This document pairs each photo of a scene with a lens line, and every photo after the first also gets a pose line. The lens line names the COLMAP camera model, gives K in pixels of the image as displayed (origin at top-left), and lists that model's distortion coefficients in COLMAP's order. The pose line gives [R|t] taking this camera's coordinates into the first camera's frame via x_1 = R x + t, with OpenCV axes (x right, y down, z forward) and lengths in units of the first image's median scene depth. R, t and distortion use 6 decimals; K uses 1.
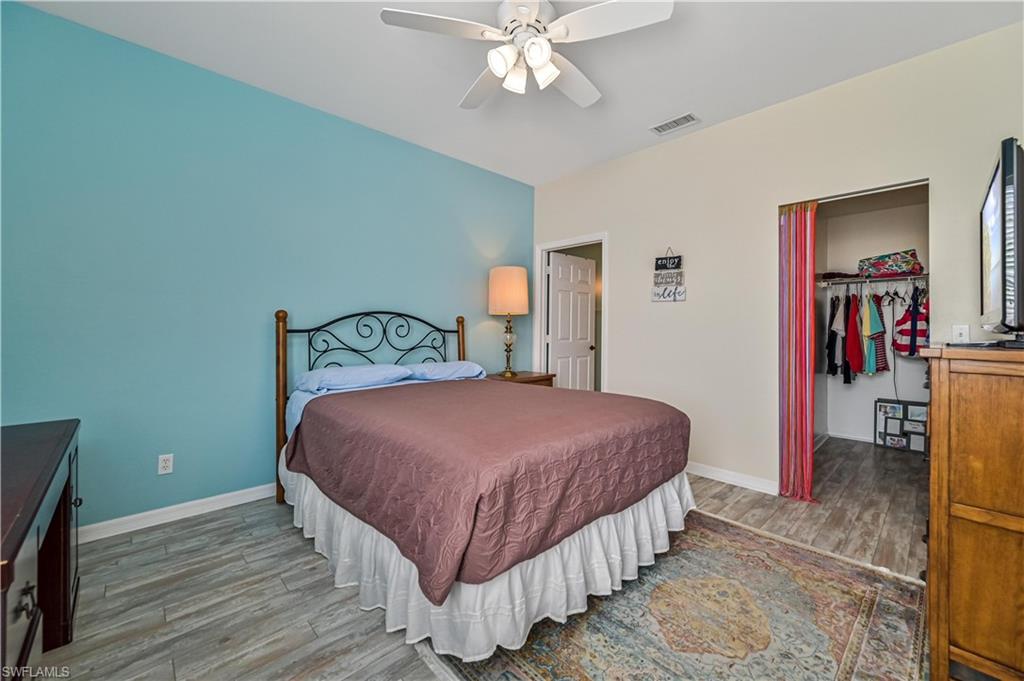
lens RADIAL K [[408.4, 0, 515.4], [0, 408.4, 331.6], [0, 0, 1]] dist [-0.000210, 0.000042]
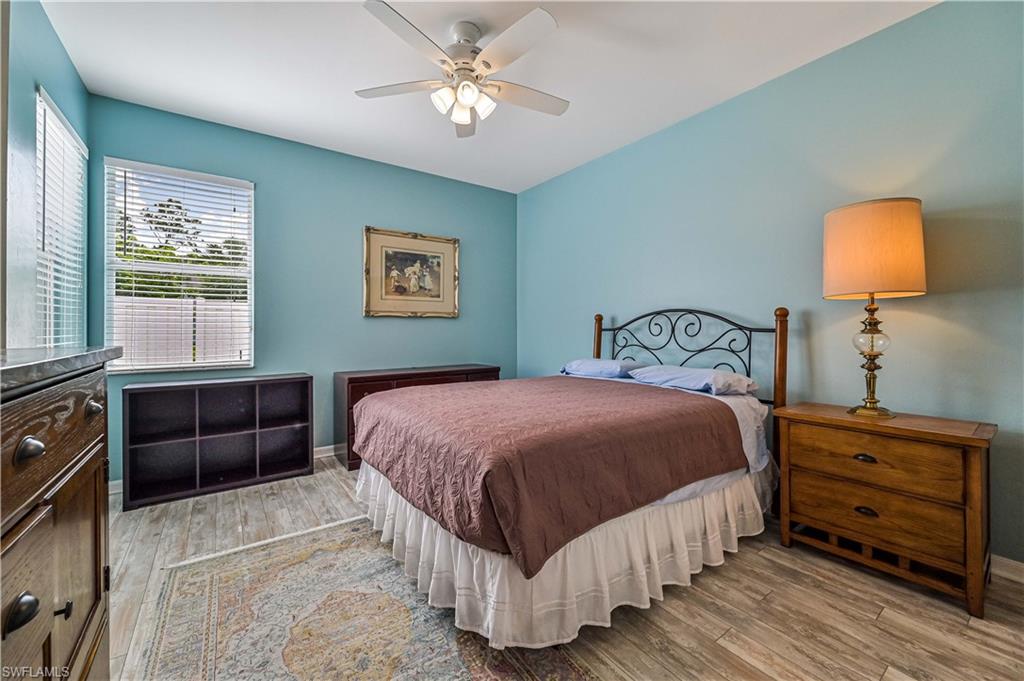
lens RADIAL K [[408.4, 0, 515.4], [0, 408.4, 331.6], [0, 0, 1]] dist [-0.000210, 0.000042]
pose [[-0.142557, 0.003068, -0.989782, 0.690928], [-0.001398, 0.999994, 0.003301, 0.000664], [0.989786, 0.001854, -0.142552, 0.778946]]
